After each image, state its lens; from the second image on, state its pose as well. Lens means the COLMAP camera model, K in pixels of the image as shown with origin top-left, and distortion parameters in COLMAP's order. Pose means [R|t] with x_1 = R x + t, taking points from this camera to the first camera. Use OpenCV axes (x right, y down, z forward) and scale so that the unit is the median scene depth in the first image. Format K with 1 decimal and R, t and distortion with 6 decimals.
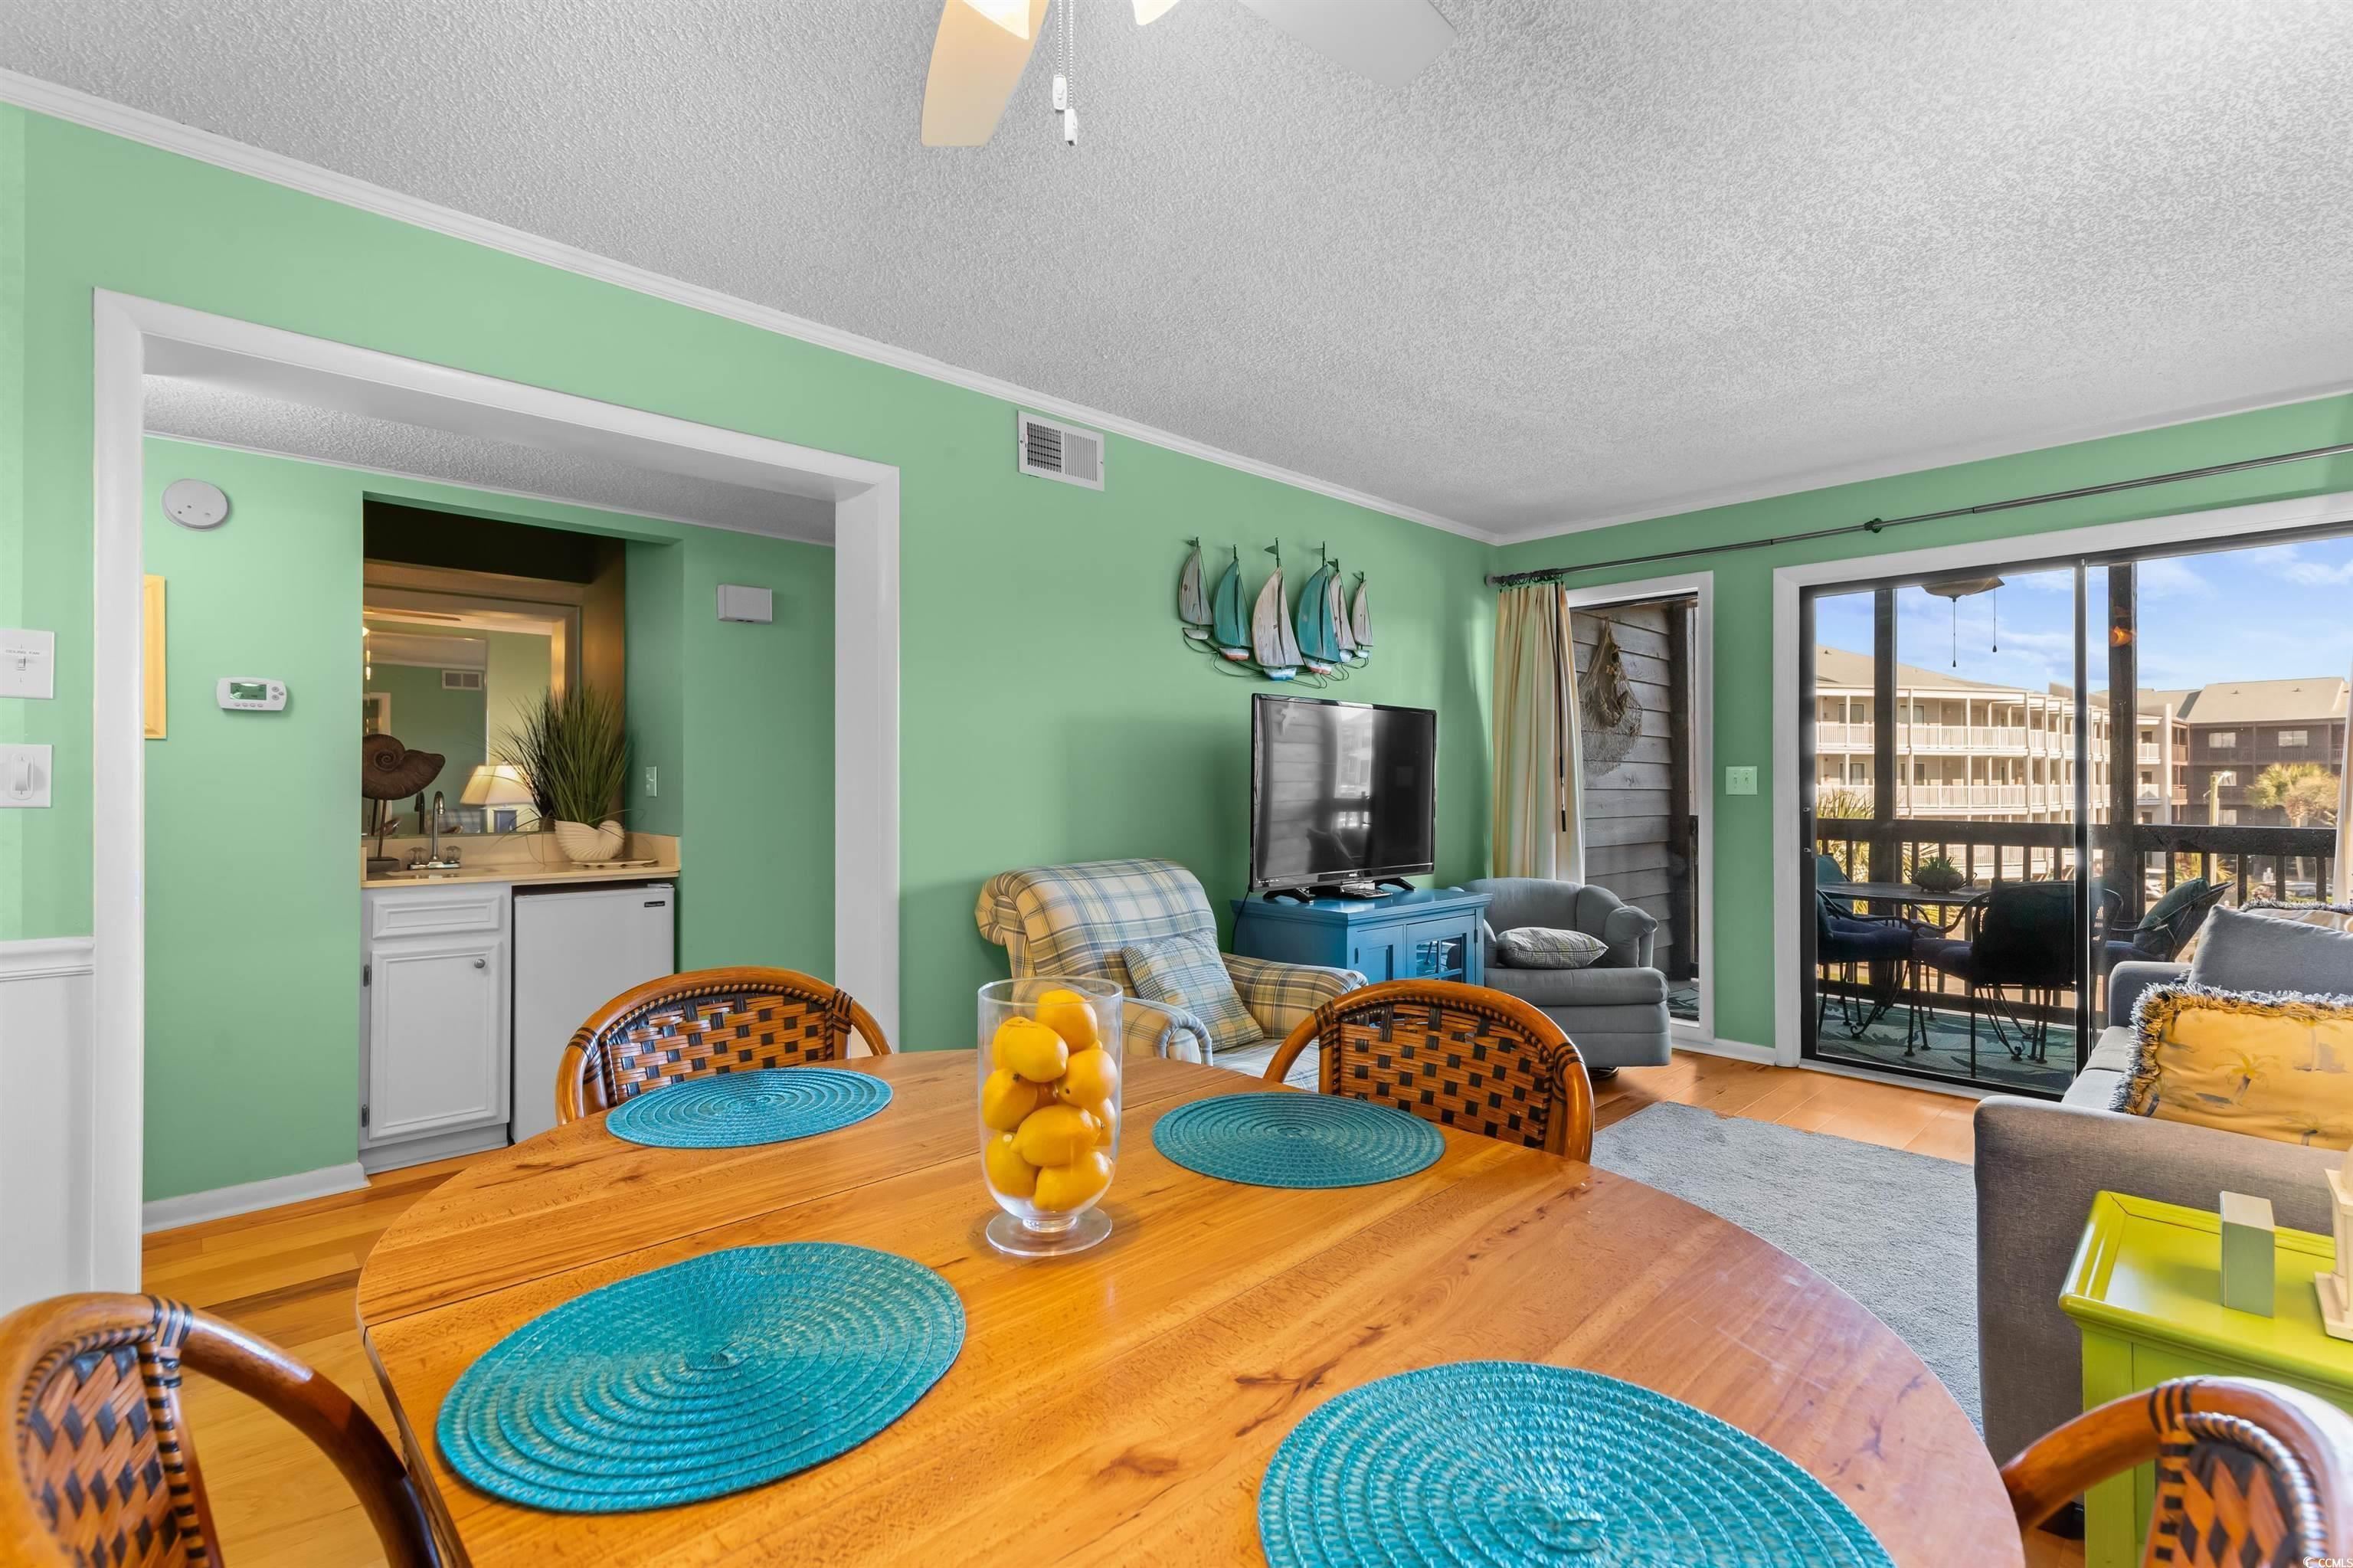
lens RADIAL K [[1059.2, 0, 1179.8], [0, 1059.2, 777.5], [0, 0, 1]] dist [0.010208, -0.004873]
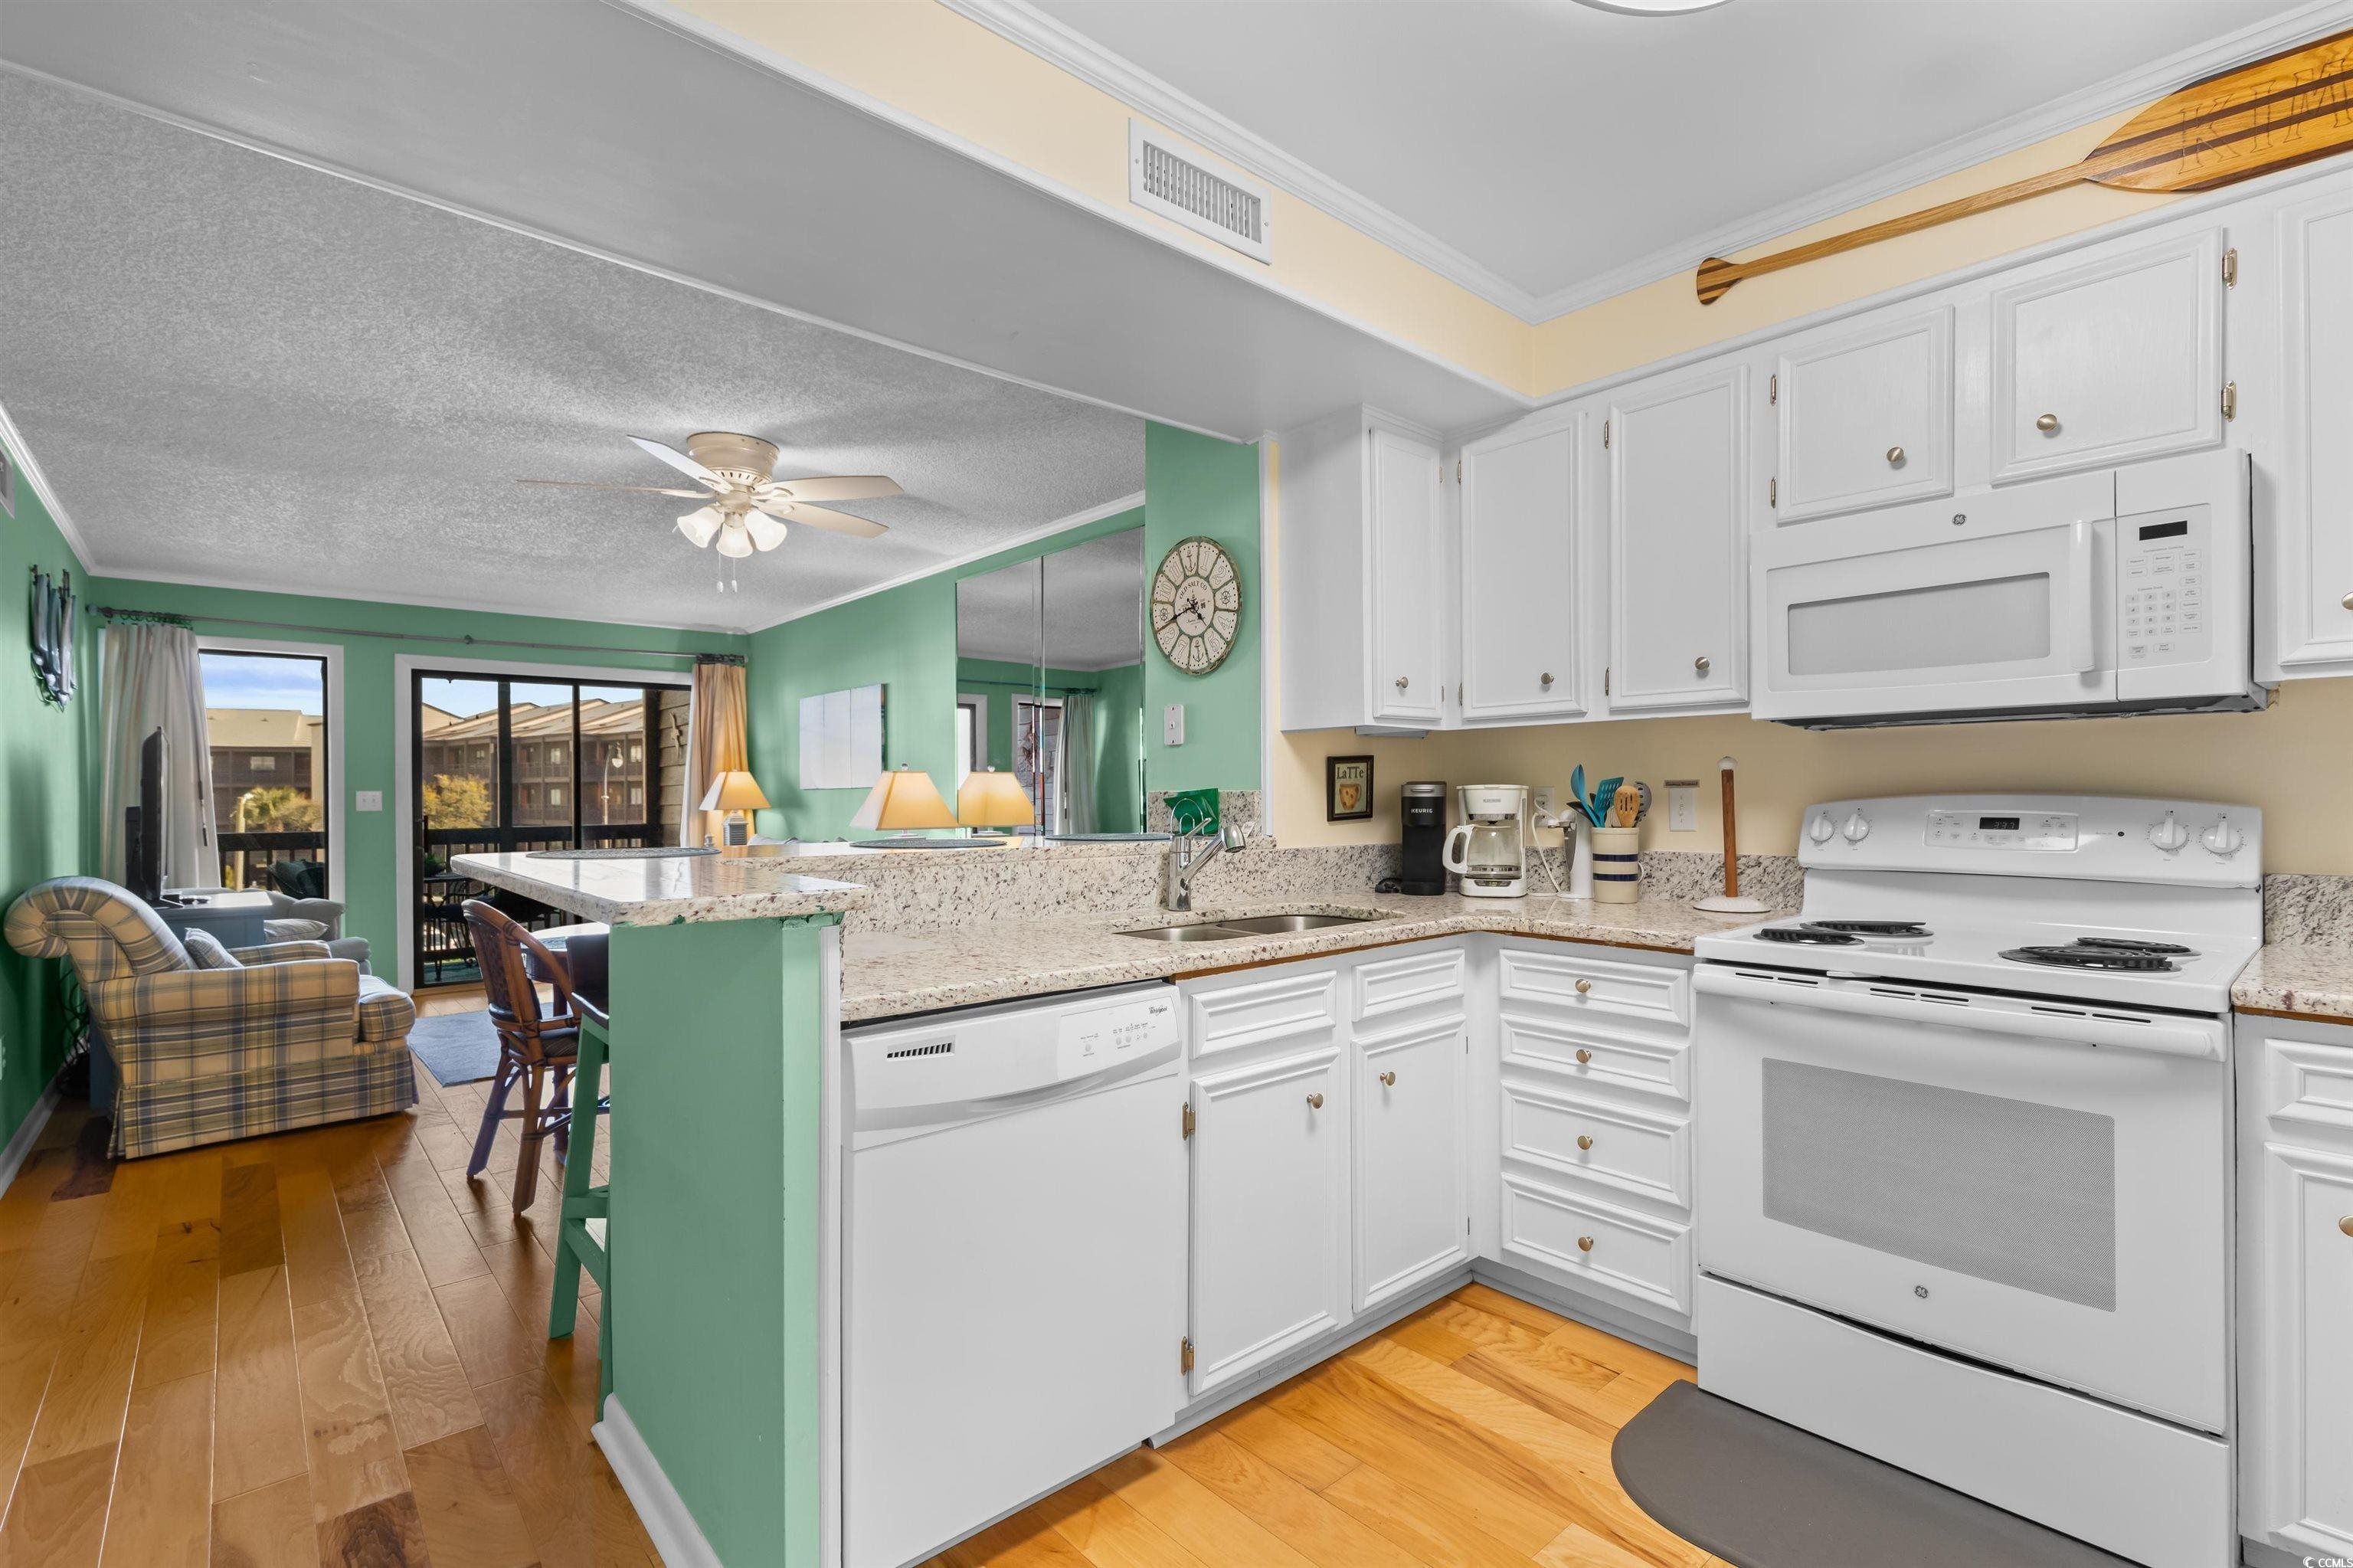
lens RADIAL K [[1059.2, 0, 1200.4], [0, 1059.2, 792.2], [0, 0, 1]] dist [0.010208, -0.004873]
pose [[0.031046, 0.002723, 0.999514, -0.952581], [0.003762, 0.999989, -0.002841, -0.000938], [-0.999511, 0.003849, 0.031035, -0.149875]]
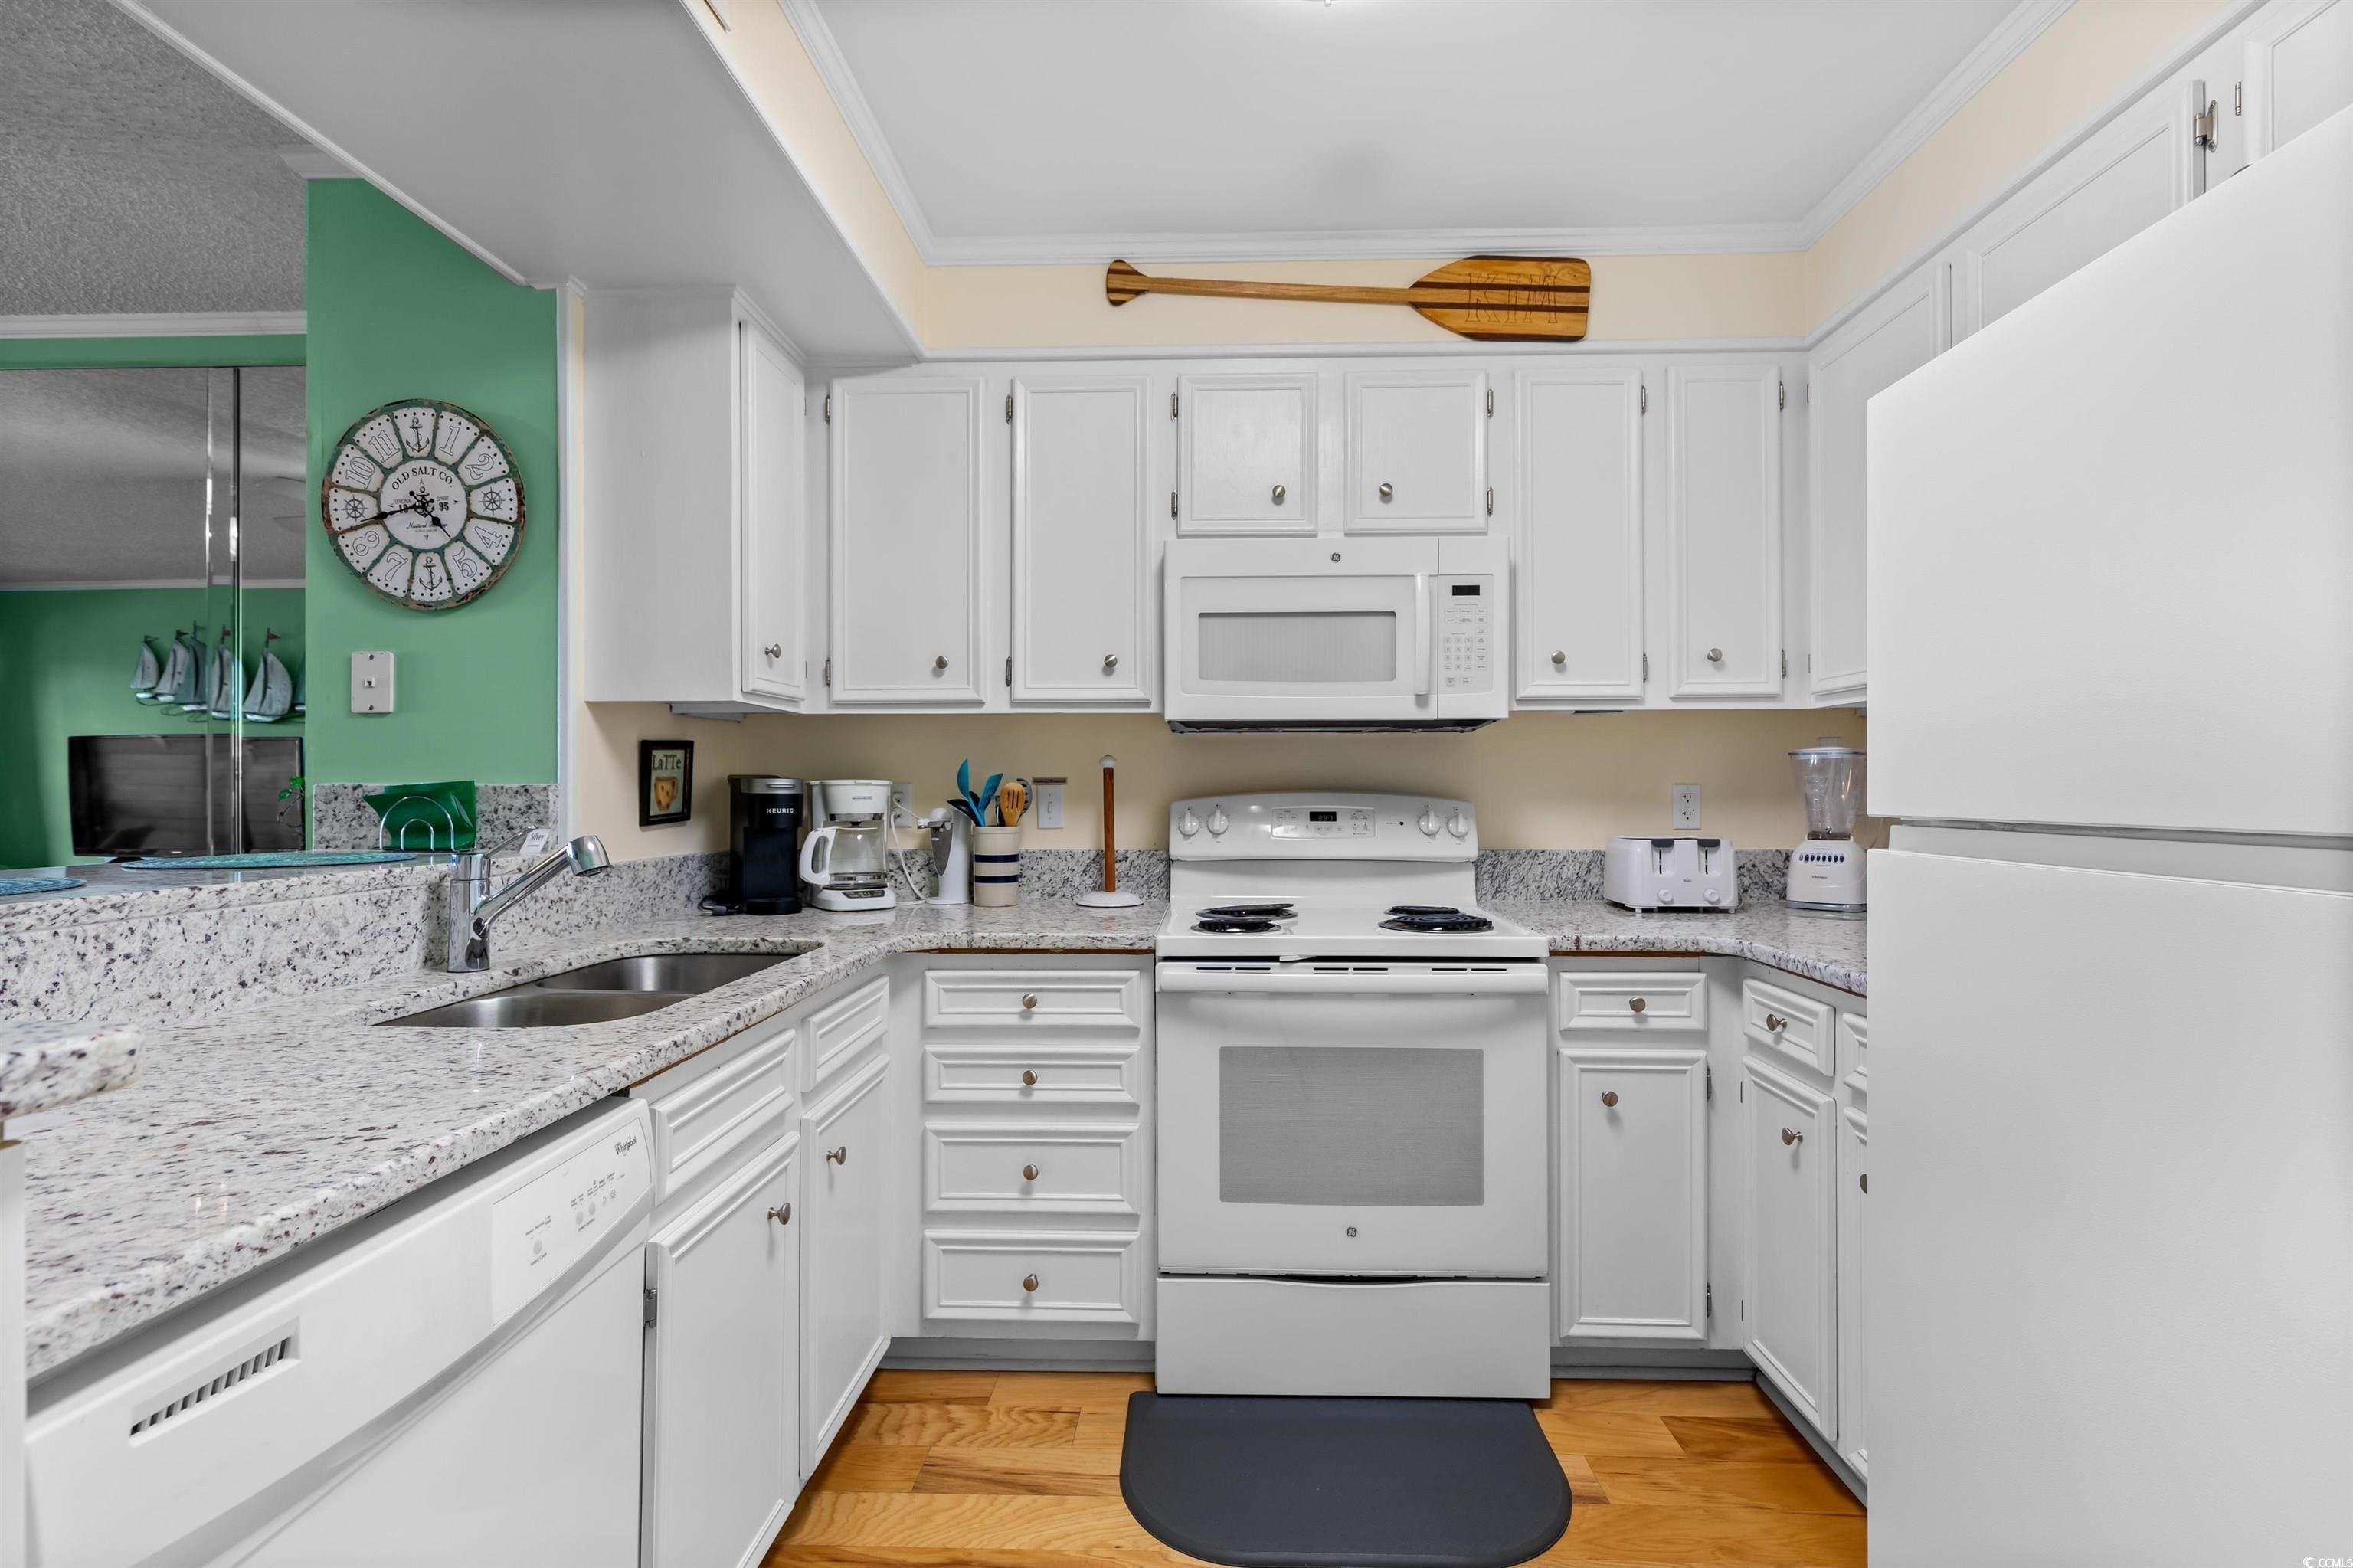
lens RADIAL K [[1059.2, 0, 1186.8], [0, 1059.2, 780.4], [0, 0, 1]] dist [0.010208, -0.004873]
pose [[-0.697725, 0.004530, 0.716352, -0.805381], [-0.000644, 0.999976, -0.006951, -0.002636], [-0.716366, -0.005311, -0.697705, -0.029321]]
